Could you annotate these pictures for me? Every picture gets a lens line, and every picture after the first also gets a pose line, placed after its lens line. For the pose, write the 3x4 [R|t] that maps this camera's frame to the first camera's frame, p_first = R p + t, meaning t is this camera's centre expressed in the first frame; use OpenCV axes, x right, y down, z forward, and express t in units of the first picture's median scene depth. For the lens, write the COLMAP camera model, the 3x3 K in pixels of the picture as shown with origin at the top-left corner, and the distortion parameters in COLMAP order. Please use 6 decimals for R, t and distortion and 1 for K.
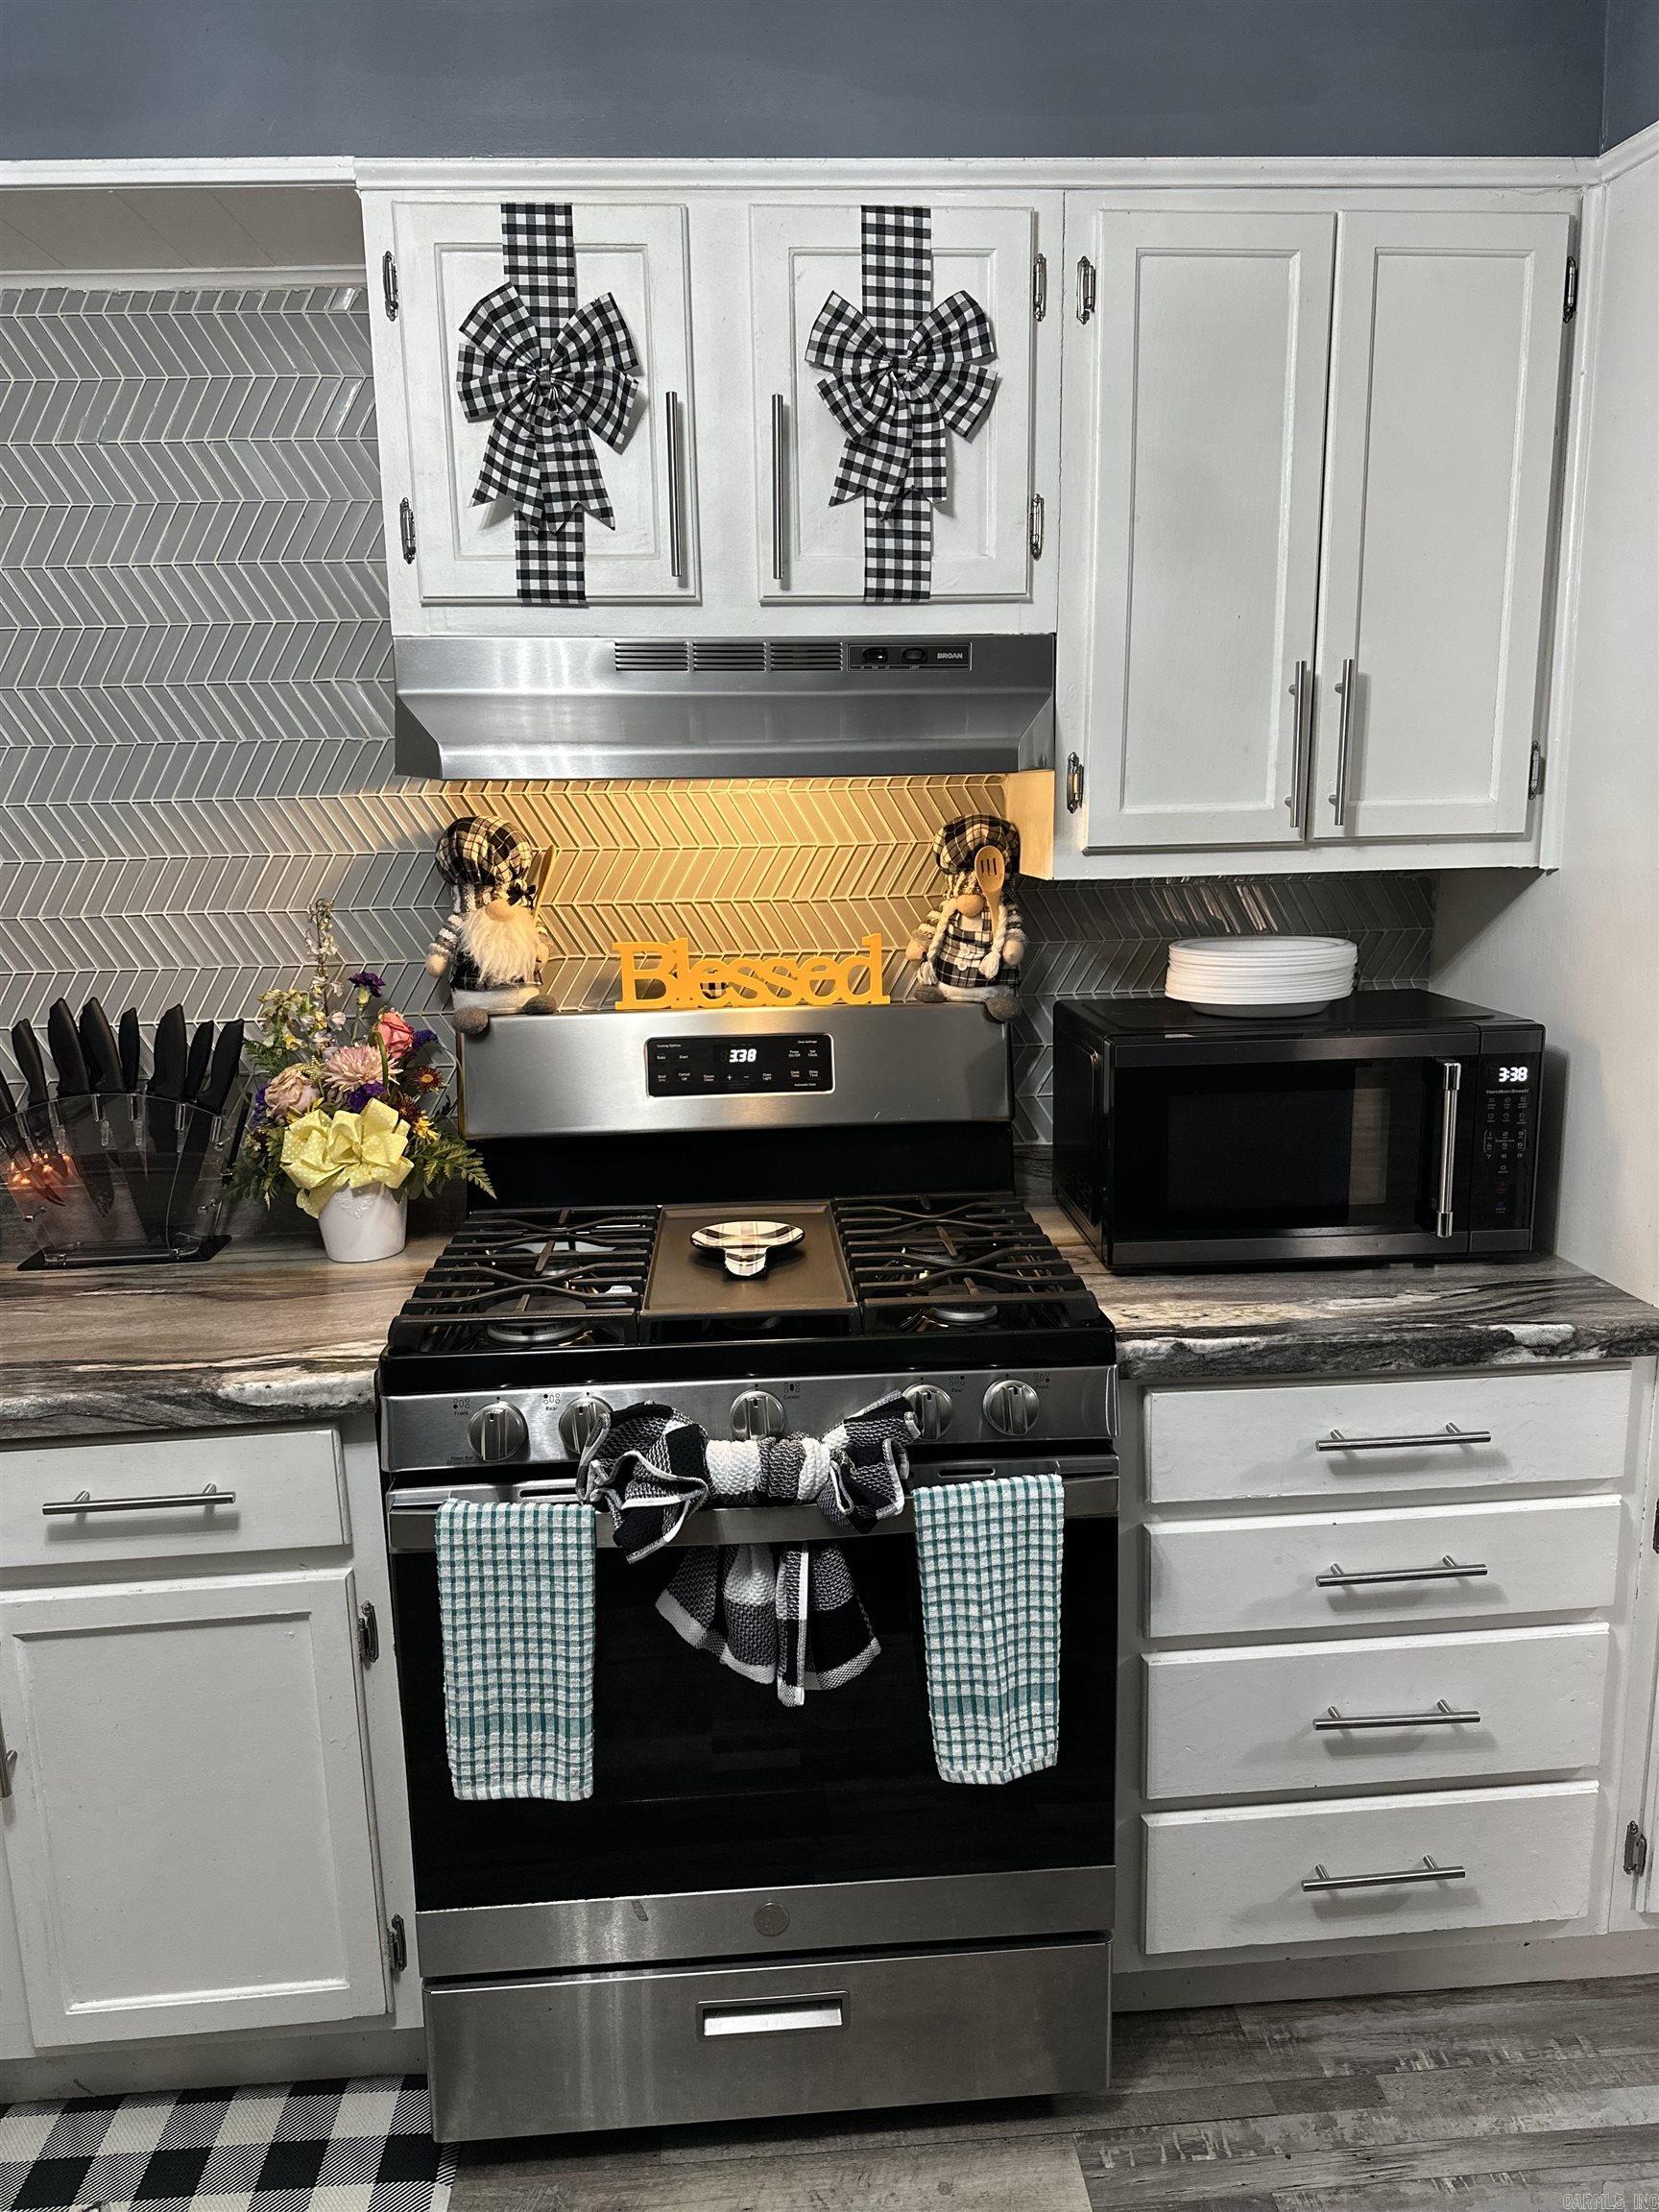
lens RADIAL K [[1570.7, 0, 828.0], [0, 1570.7, 1099.5], [0, 0, 1]] dist [0.052094, -0.065751]
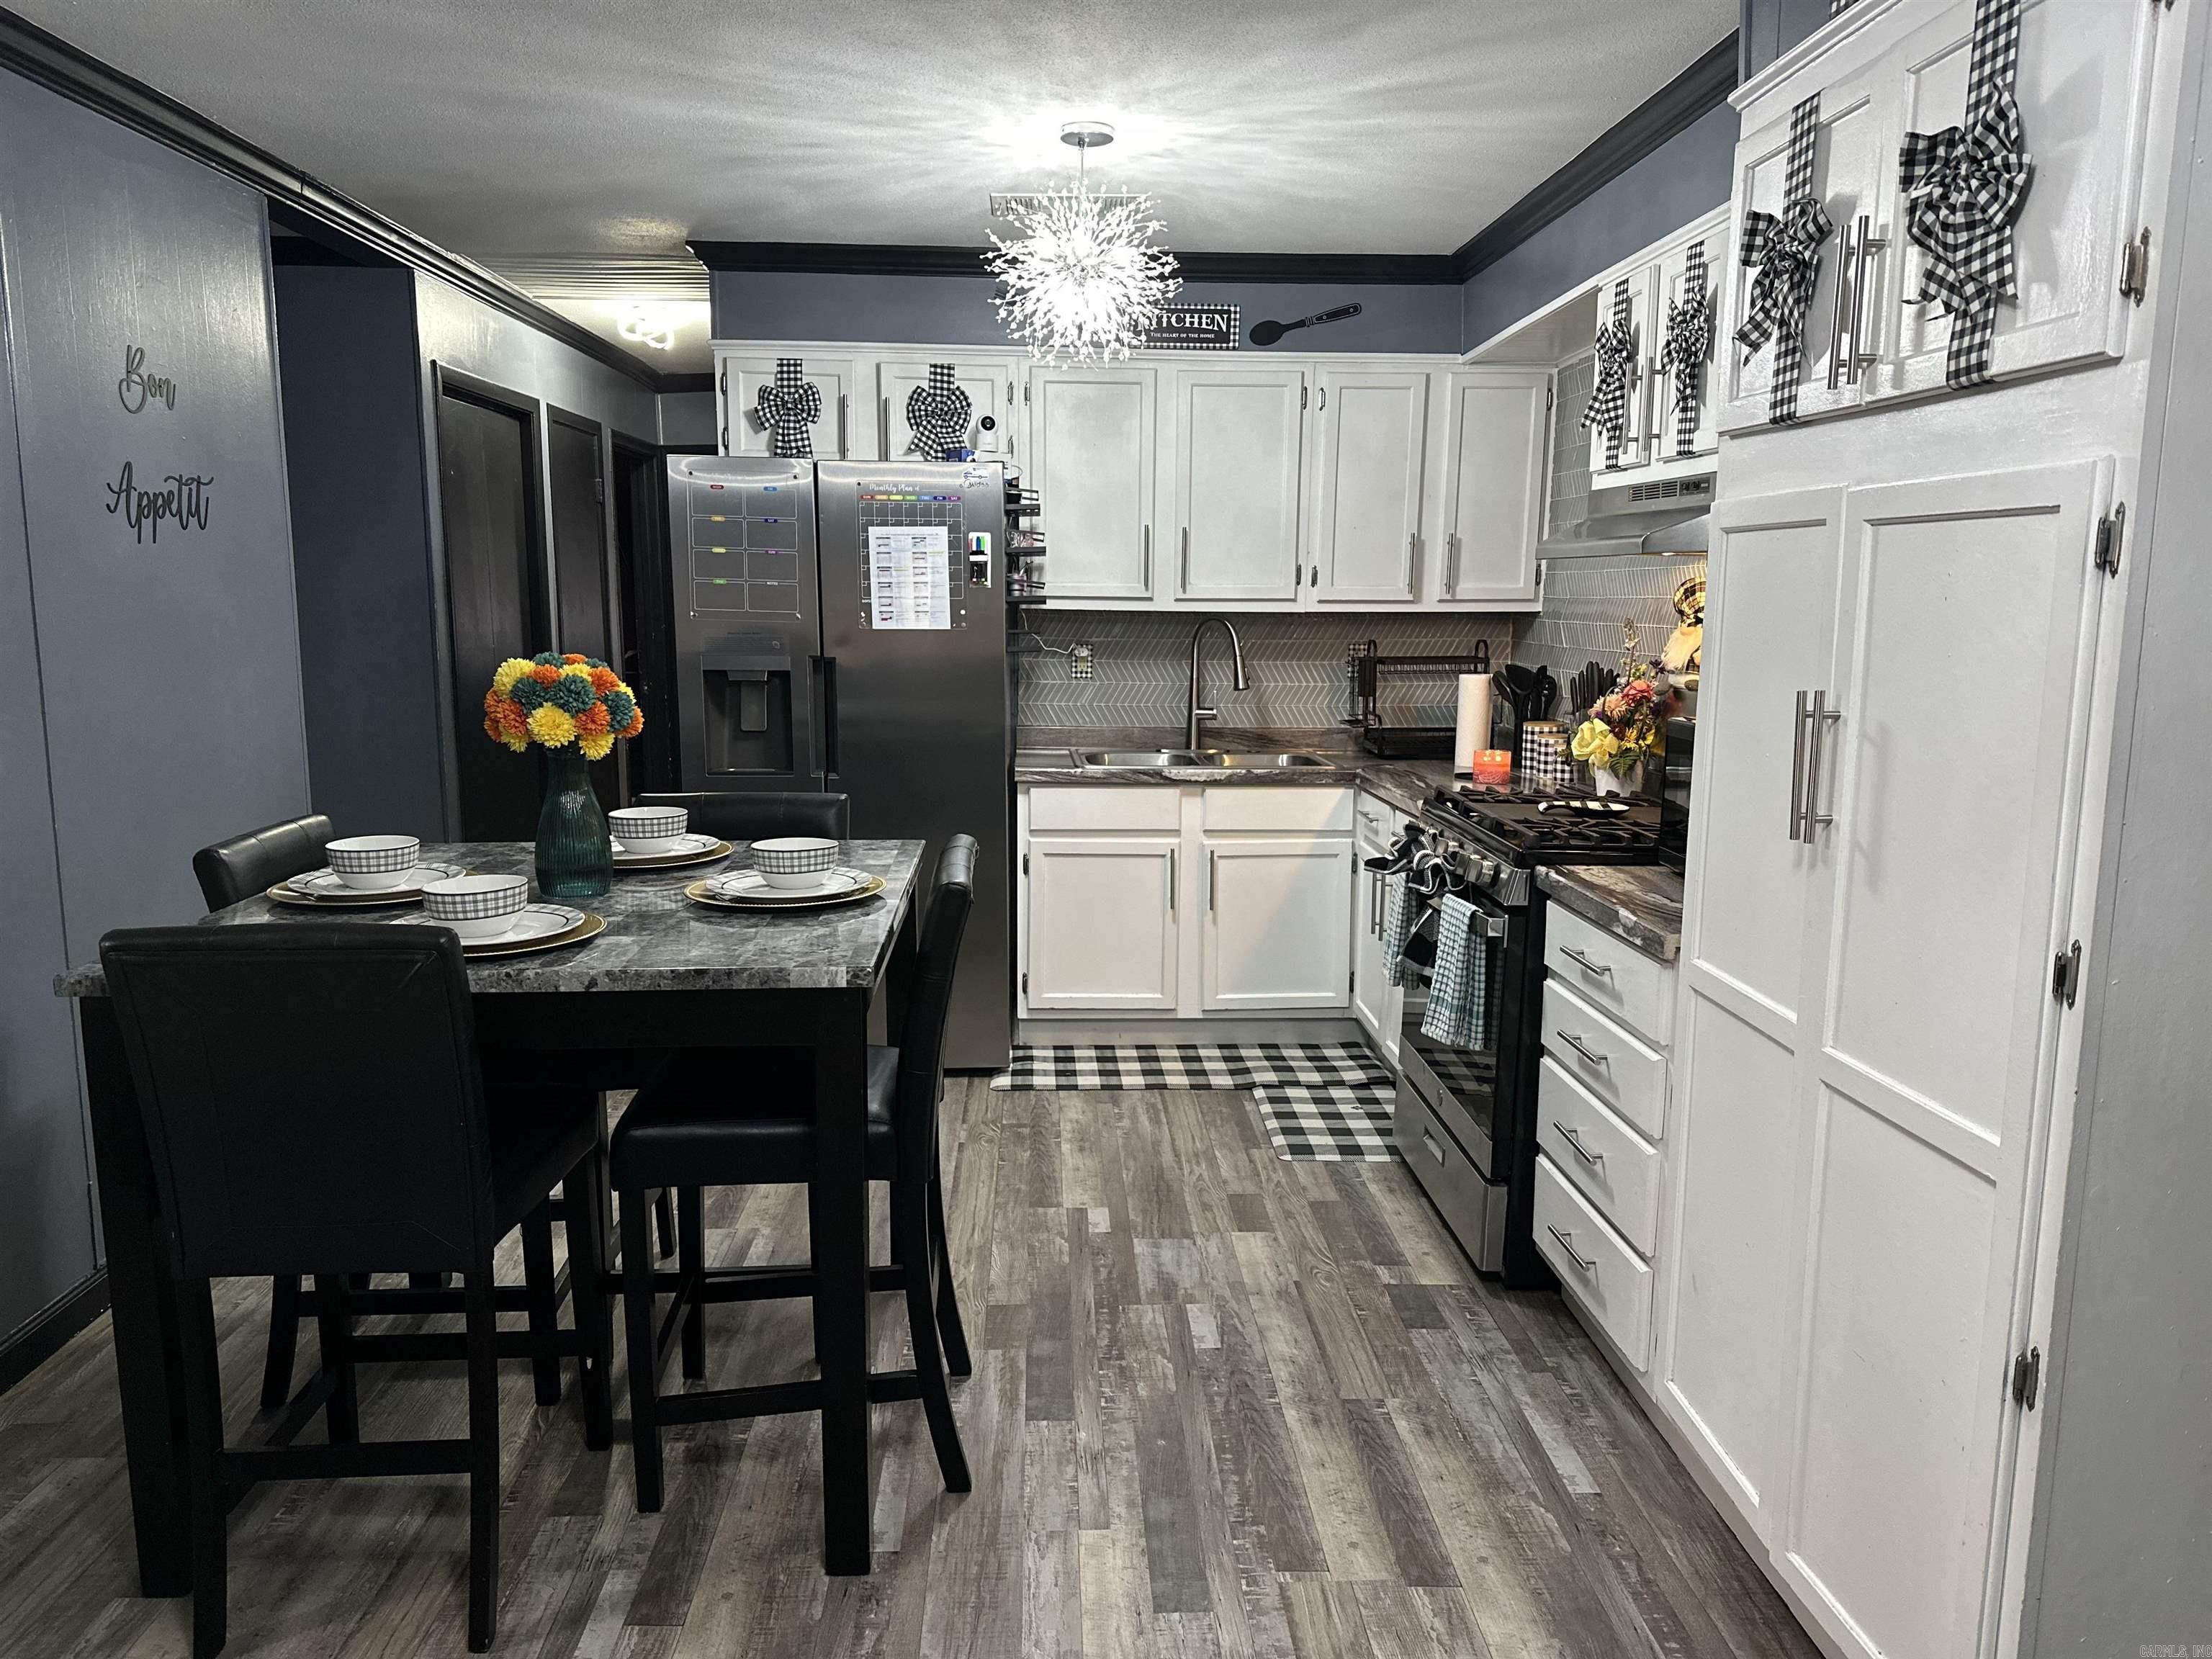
lens RADIAL K [[1570.7, 0, 1093.3], [0, 1570.7, 832.1], [0, 0, 1]] dist [0.052094, -0.065751]
pose [[-0.036858, 0.170485, -0.984671, 1.880061], [-0.194618, 0.965249, 0.174408, -0.098204], [0.980186, 0.198063, -0.002398, 0.457038]]
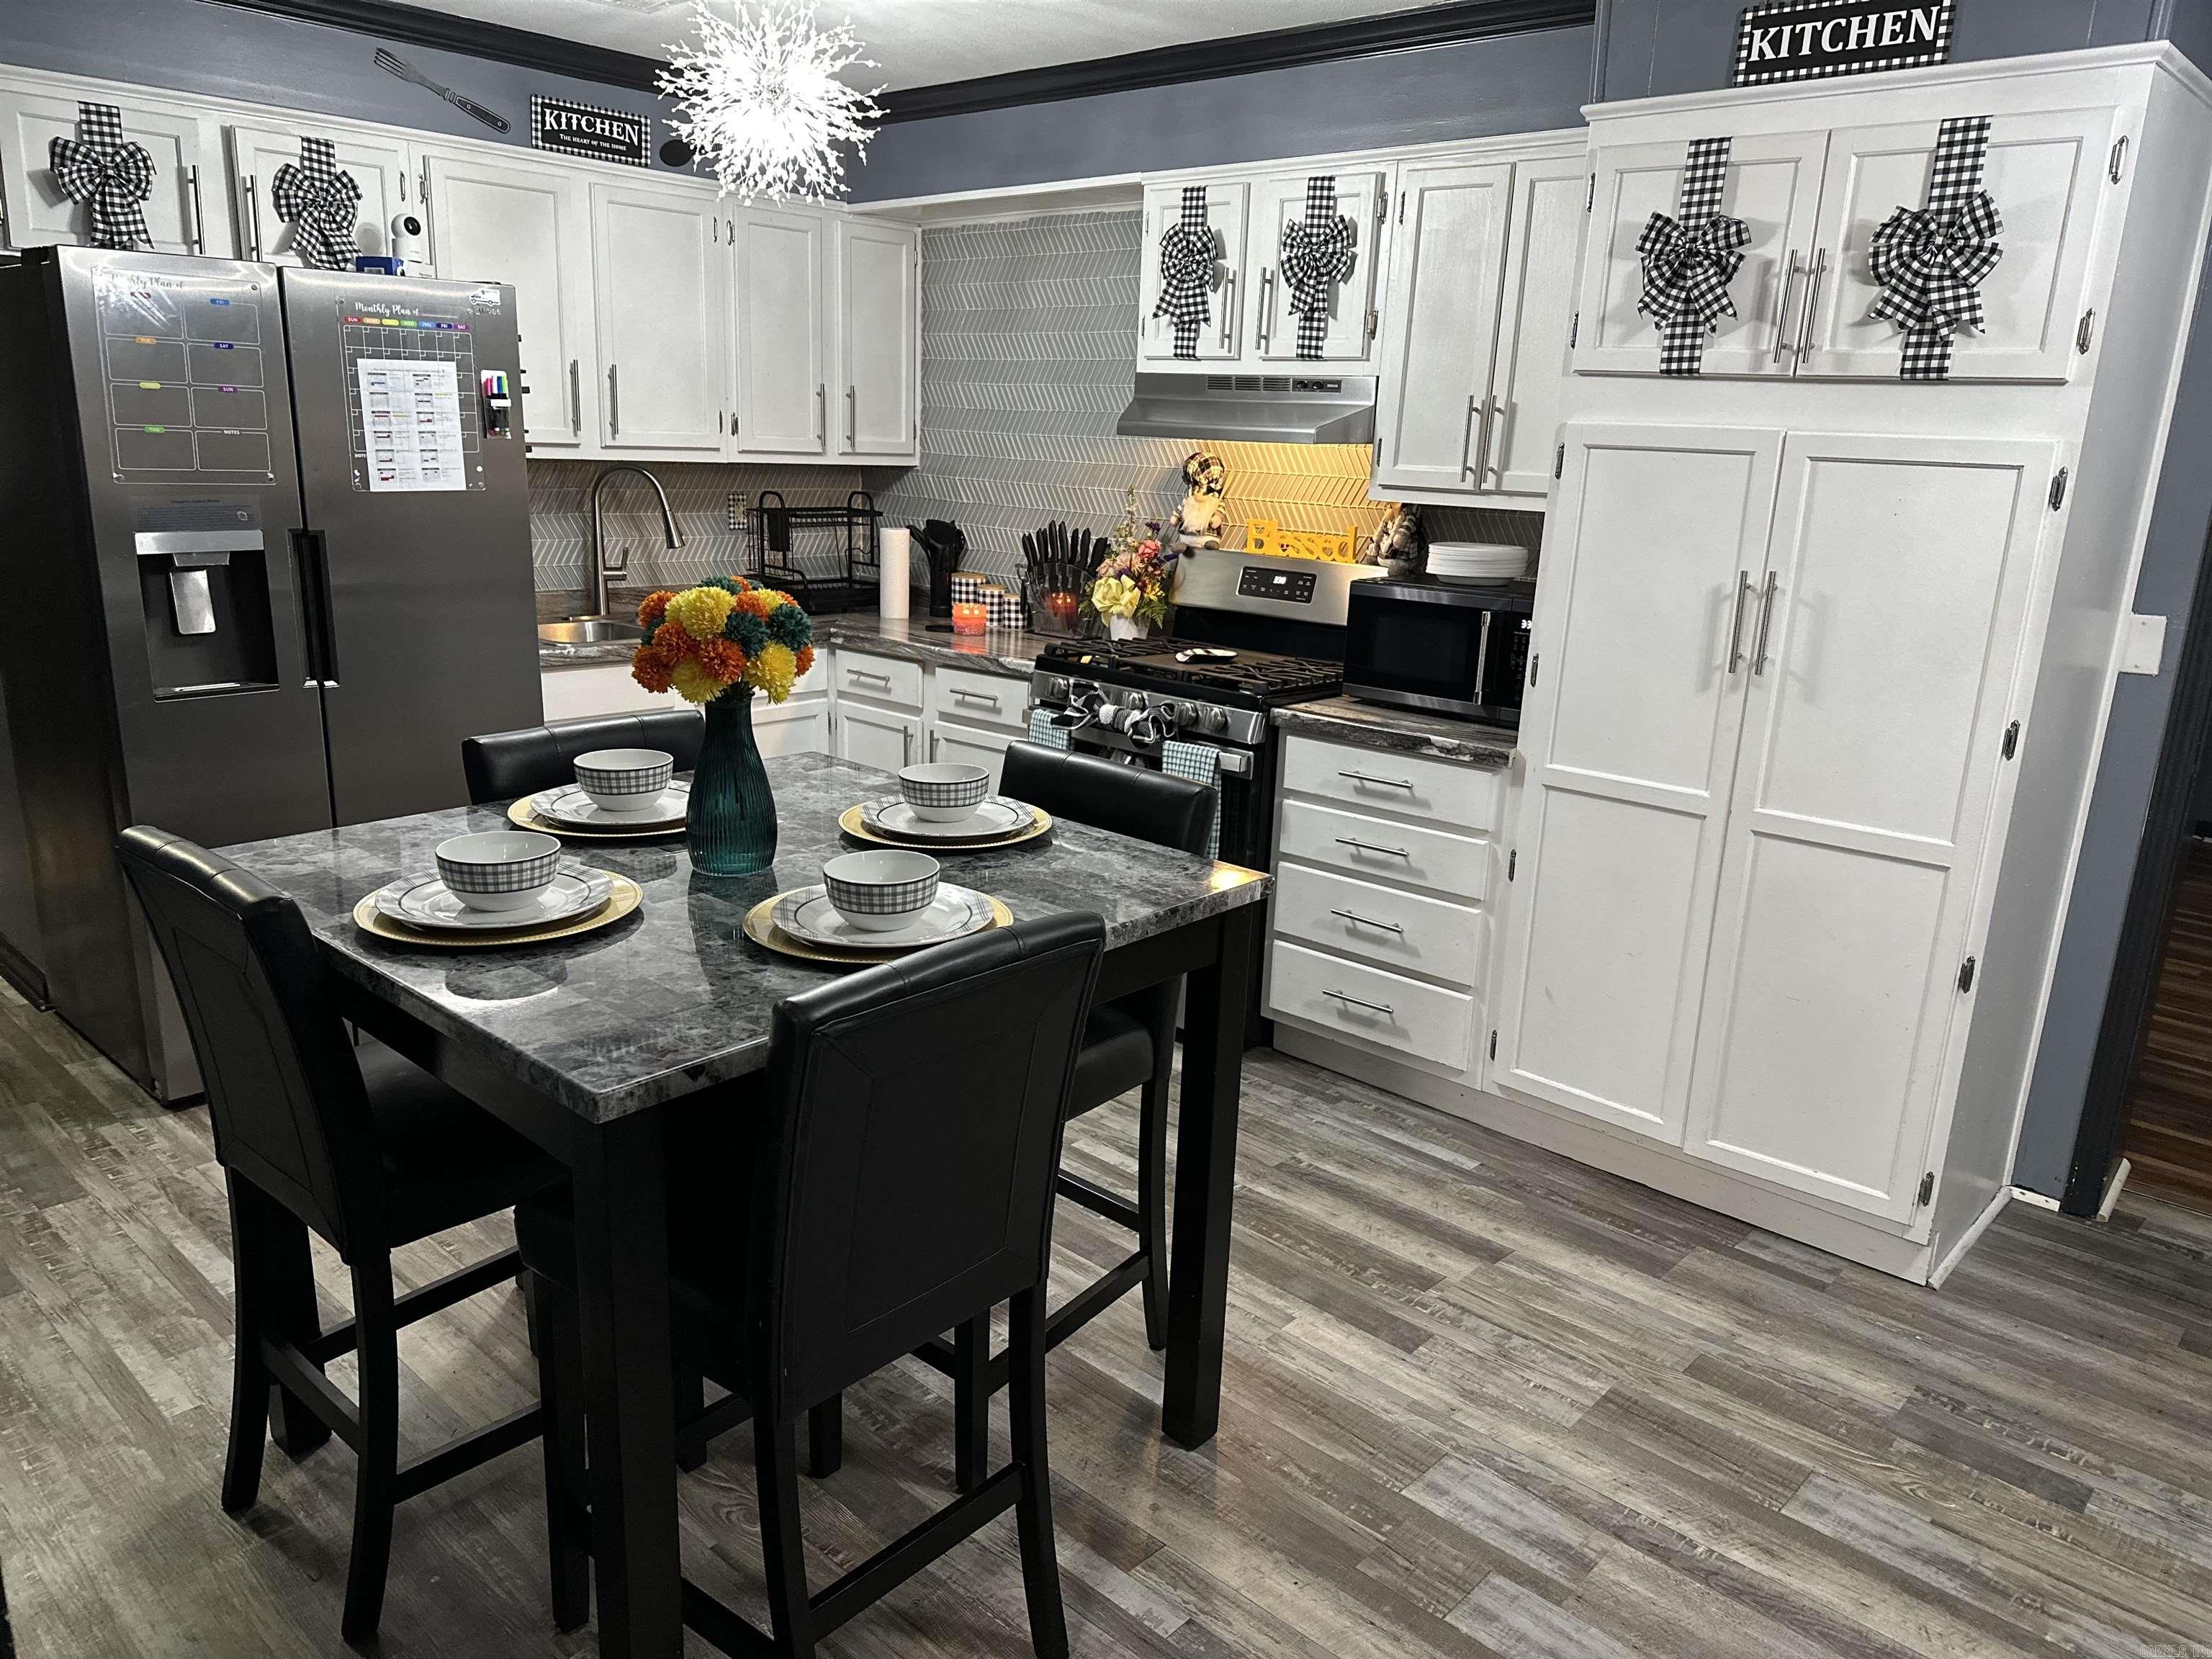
lens RADIAL K [[1570.7, 0, 1105.4], [0, 1570.7, 832.3], [0, 0, 1]] dist [0.052094, -0.065751]
pose [[0.687036, 0.226747, -0.690339, 1.486468], [-0.186755, 0.973251, 0.133809, 0.068935], [0.702214, 0.036992, 0.711004, -0.682992]]
